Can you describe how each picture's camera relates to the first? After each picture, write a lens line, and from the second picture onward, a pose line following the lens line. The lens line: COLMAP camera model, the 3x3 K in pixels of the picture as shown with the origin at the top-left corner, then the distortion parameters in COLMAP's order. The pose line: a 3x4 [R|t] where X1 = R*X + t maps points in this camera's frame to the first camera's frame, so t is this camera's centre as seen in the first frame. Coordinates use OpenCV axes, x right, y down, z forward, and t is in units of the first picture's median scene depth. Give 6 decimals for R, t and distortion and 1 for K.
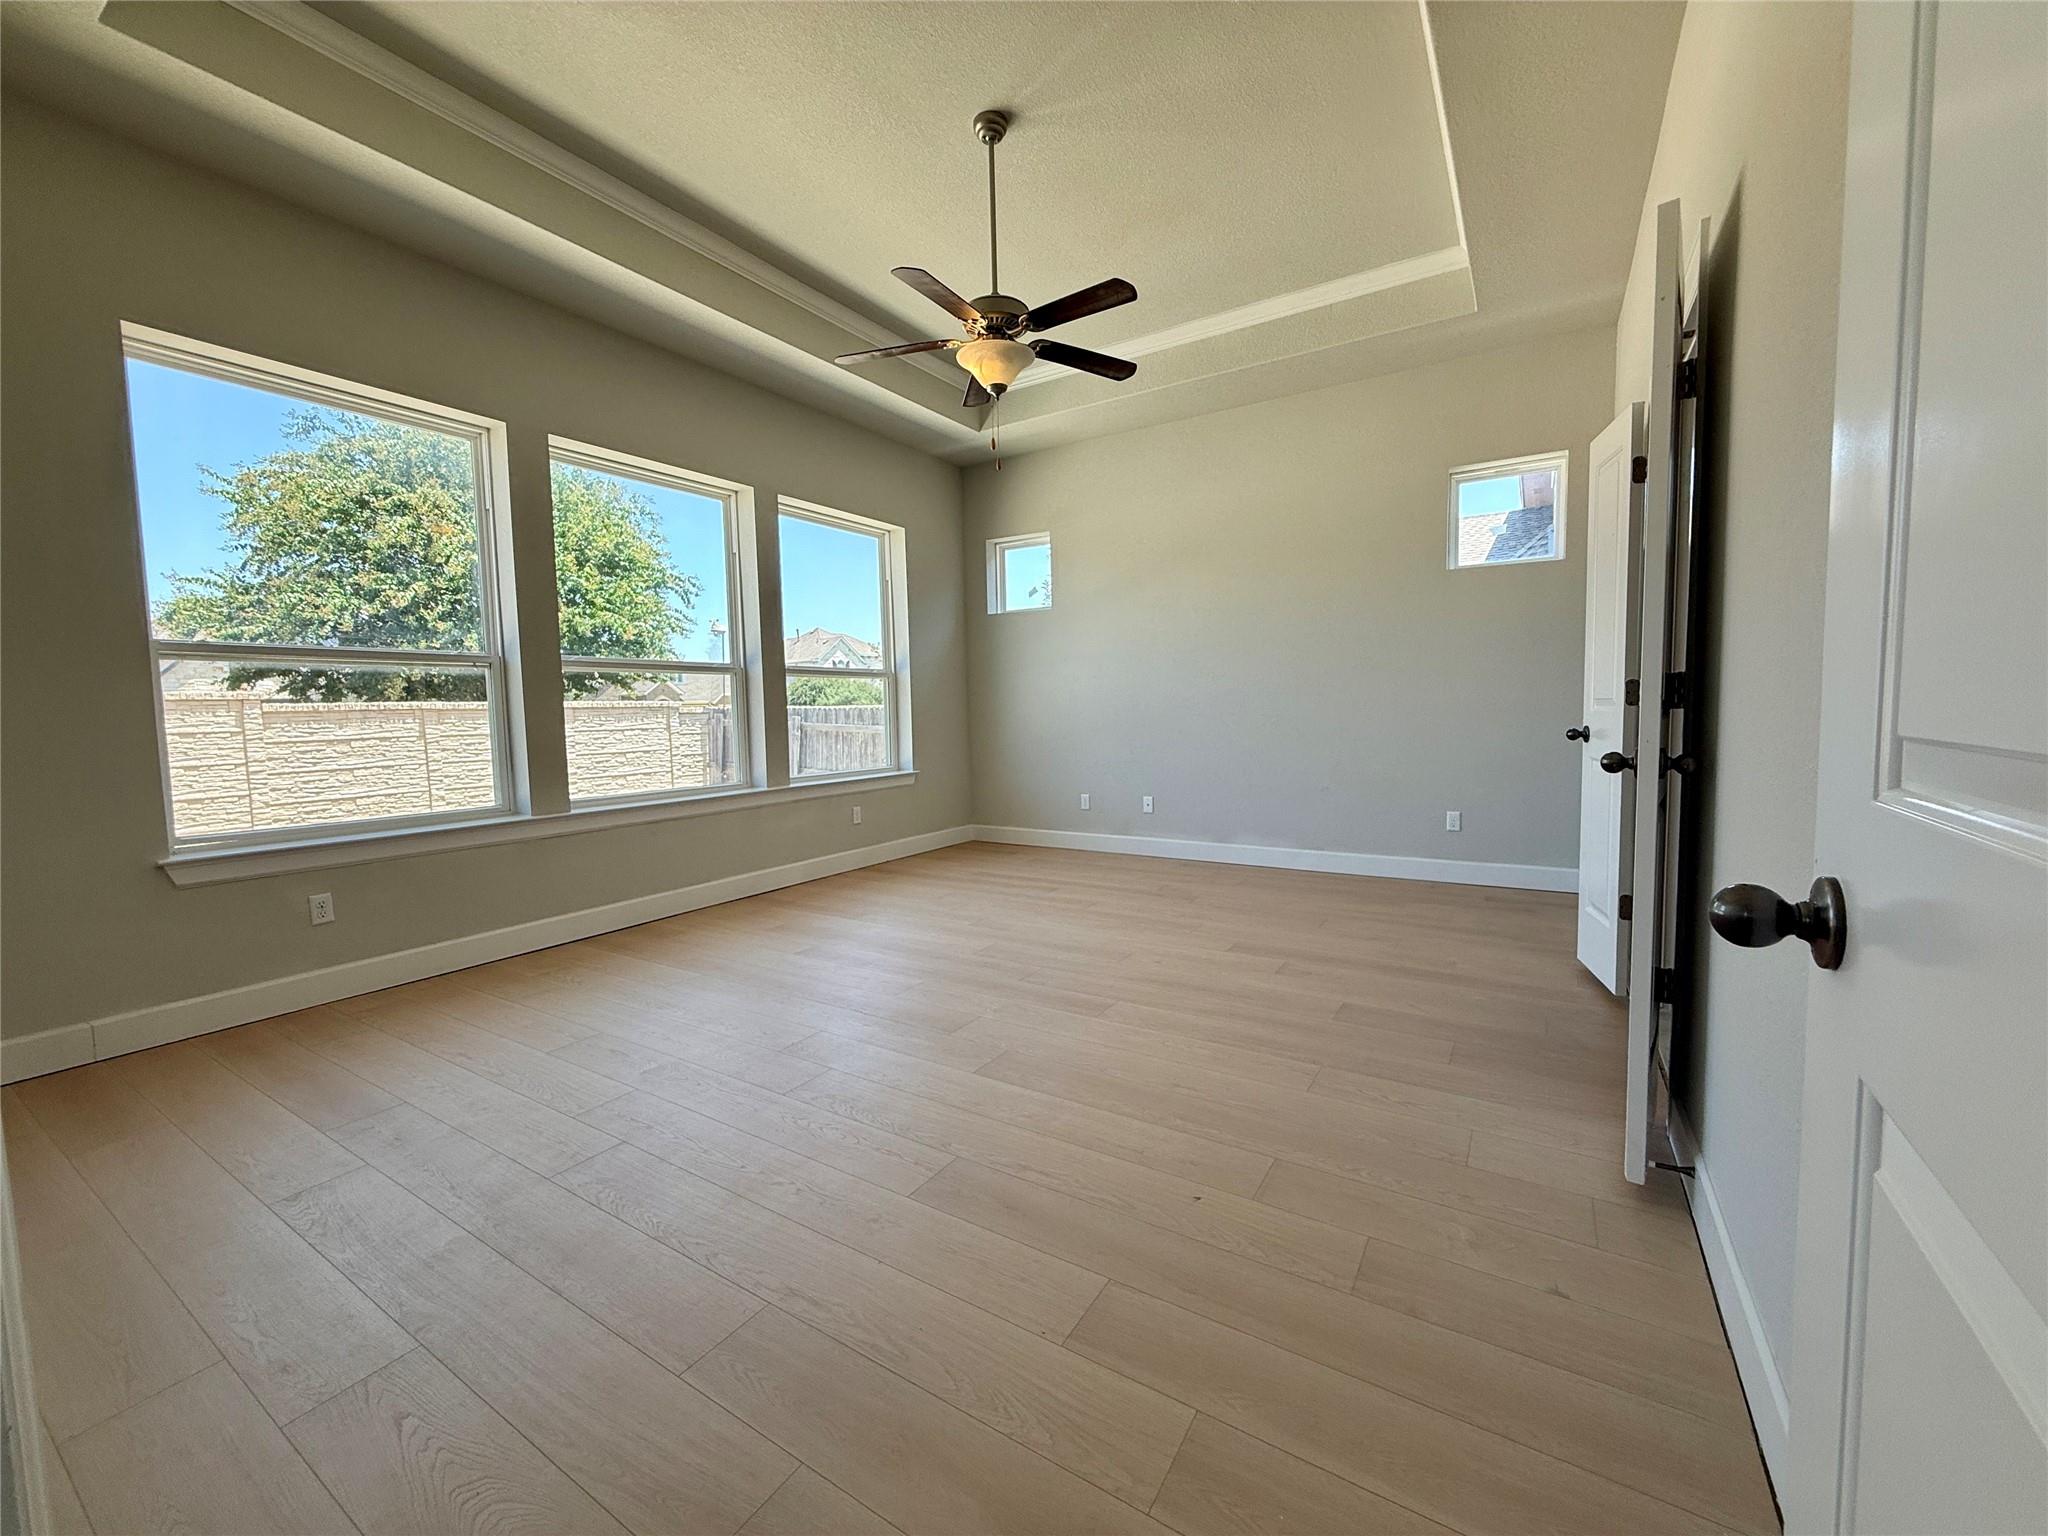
lens RADIAL K [[803.5, 0, 1024.0], [0, 803.5, 768.0], [0, 0, 1]] dist [-0.000532, -0.000030]
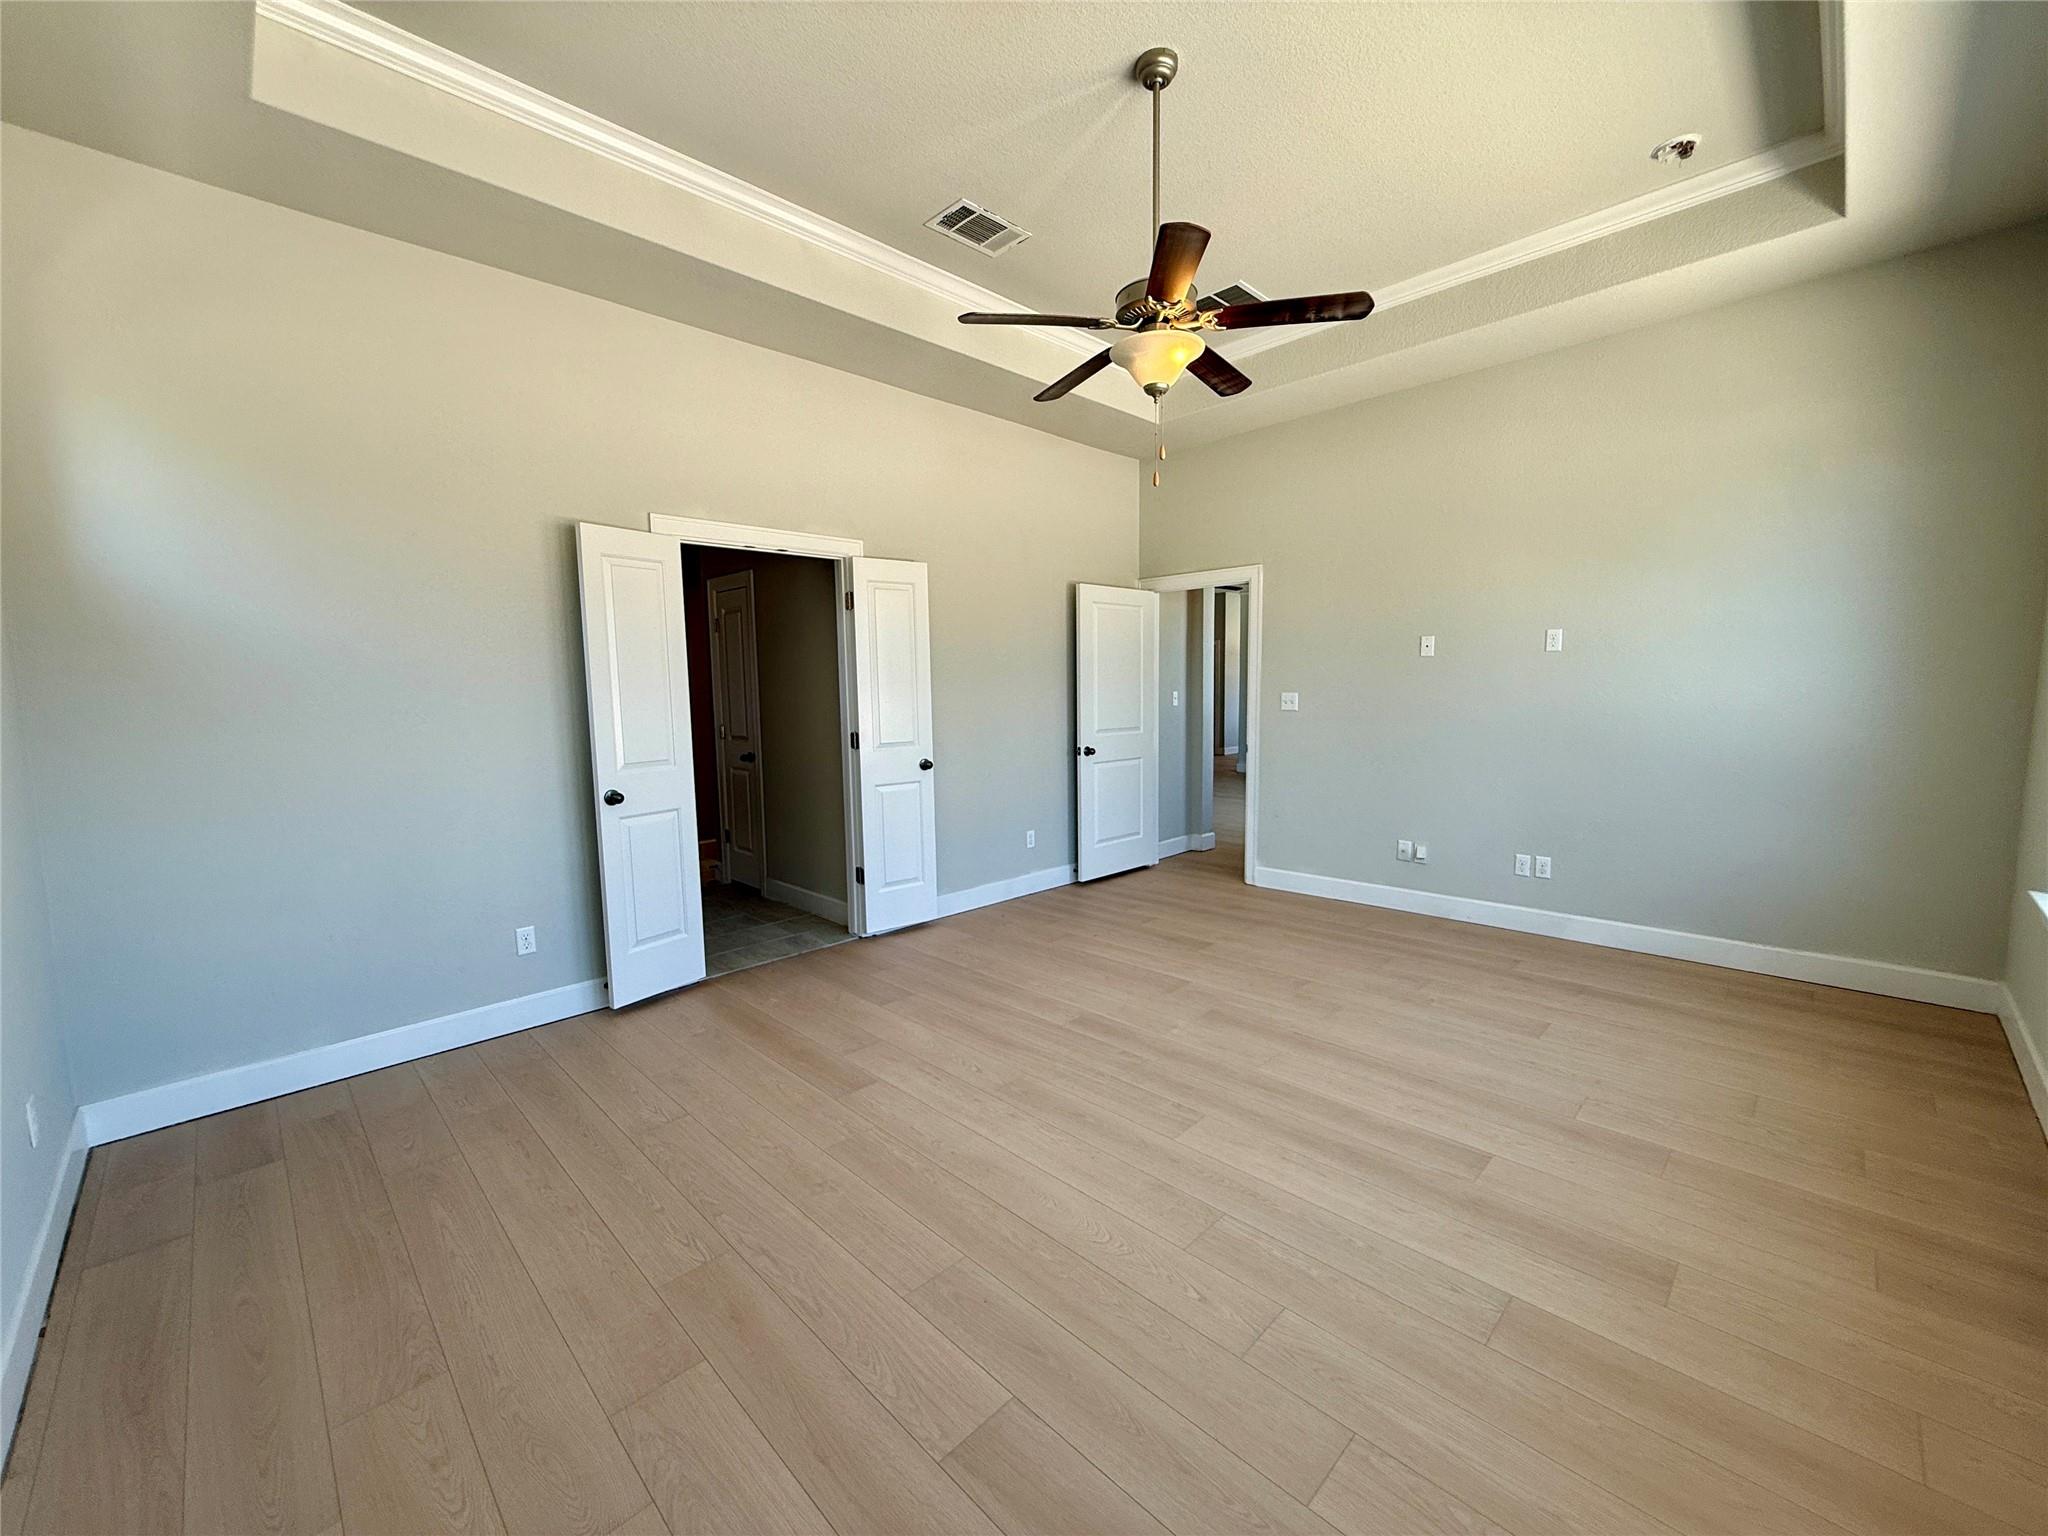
lens RADIAL K [[803.5, 0, 1024.0], [0, 803.5, 768.0], [0, 0, 1]] dist [-0.000532, -0.000030]
pose [[-0.970181, 0.013693, 0.241994, -0.101403], [0.058748, 0.981917, 0.179968, -0.252297], [-0.235154, 0.188818, -0.953441, 1.966027]]
